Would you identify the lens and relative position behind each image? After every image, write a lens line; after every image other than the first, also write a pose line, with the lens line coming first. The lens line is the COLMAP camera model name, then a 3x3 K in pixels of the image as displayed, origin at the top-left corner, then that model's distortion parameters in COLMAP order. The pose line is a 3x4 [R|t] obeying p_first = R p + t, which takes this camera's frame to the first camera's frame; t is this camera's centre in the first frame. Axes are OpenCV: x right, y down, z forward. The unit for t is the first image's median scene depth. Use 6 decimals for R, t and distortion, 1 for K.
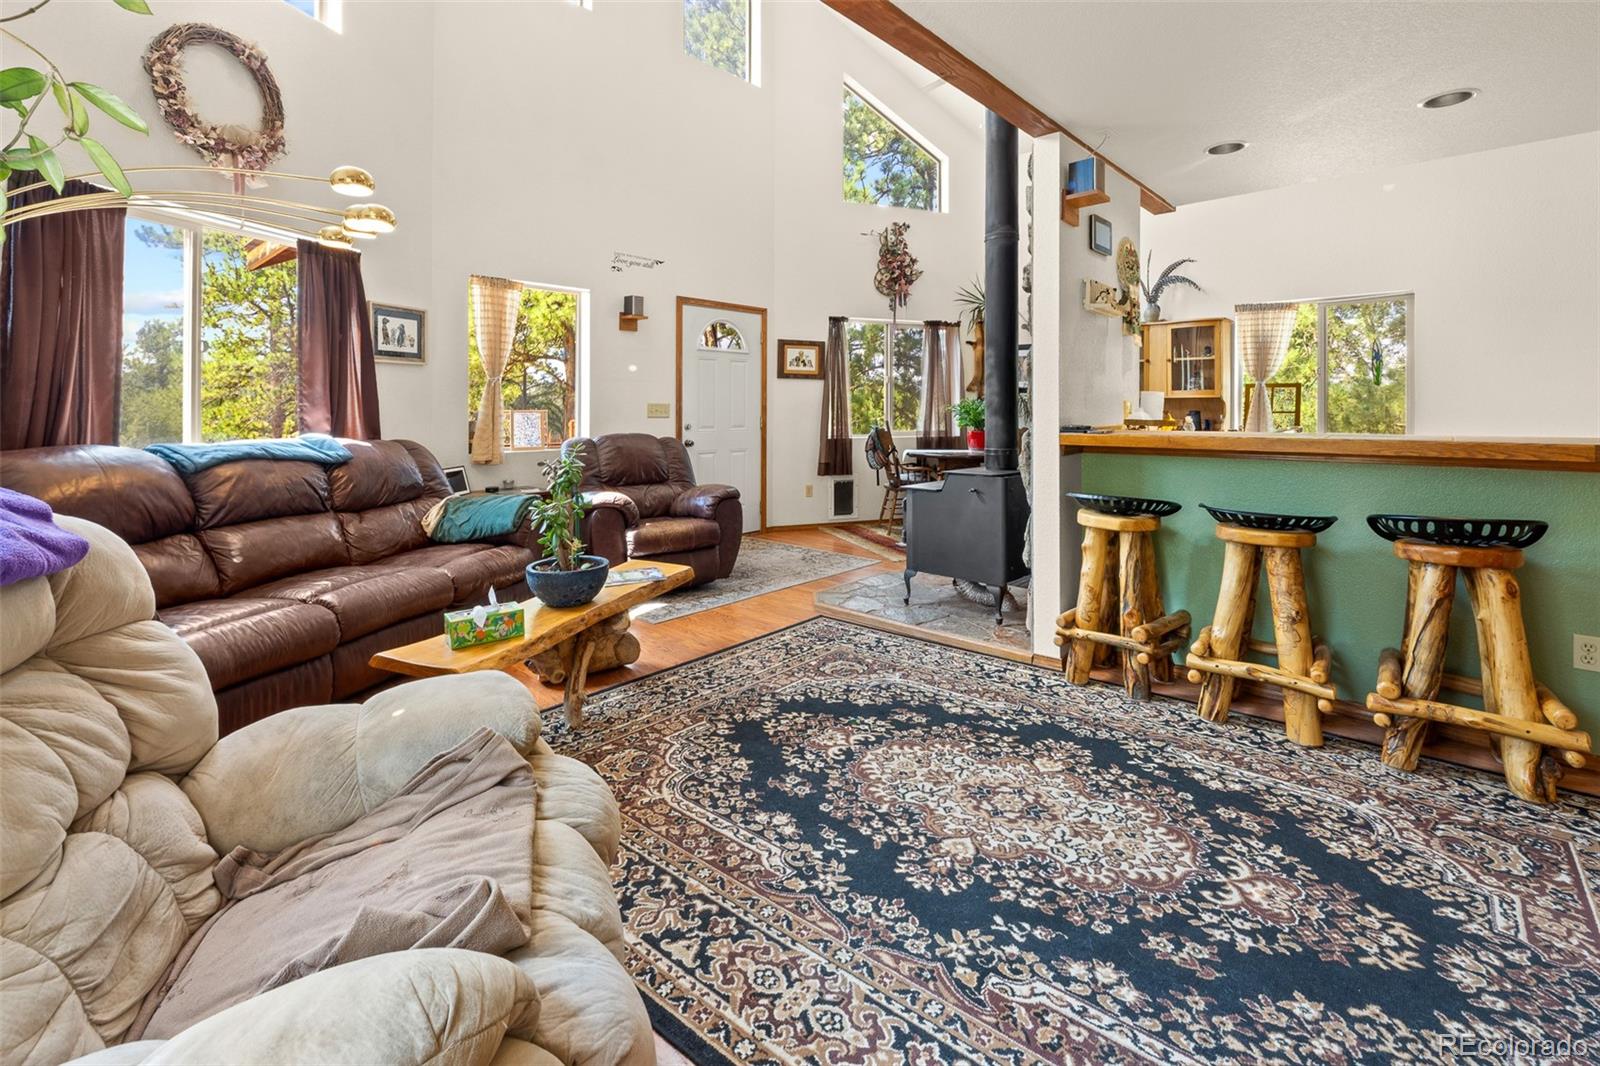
lens RADIAL K [[711.8, 0, 788.6], [0, 711.8, 415.5], [0, 0, 1]] dist [-0.008475, 0.000376]
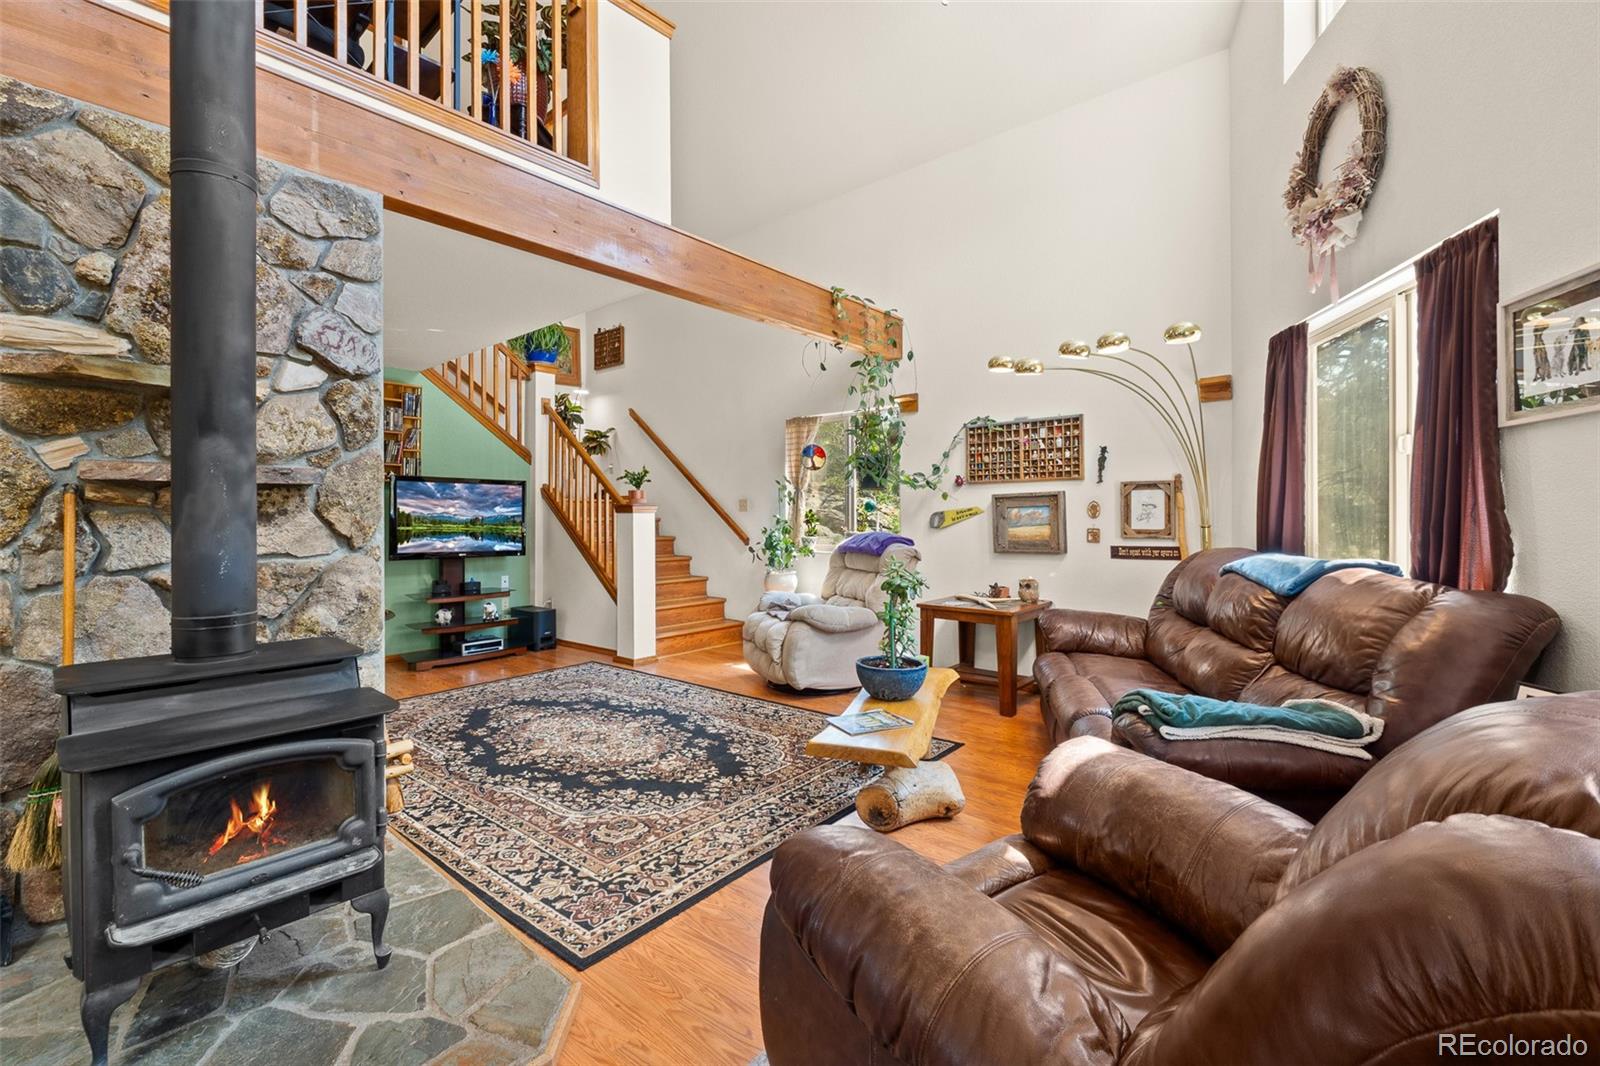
lens RADIAL K [[685.5, 0, 769.1], [0, 685.5, 518.1], [0, 0, 1]] dist [-0.002979, 0.000333]
pose [[-0.999968, 0.004816, -0.006406, -0.053822], [0.004730, 0.999900, 0.013361, -0.016772], [0.006470, 0.013330, -0.999890, 0.992558]]
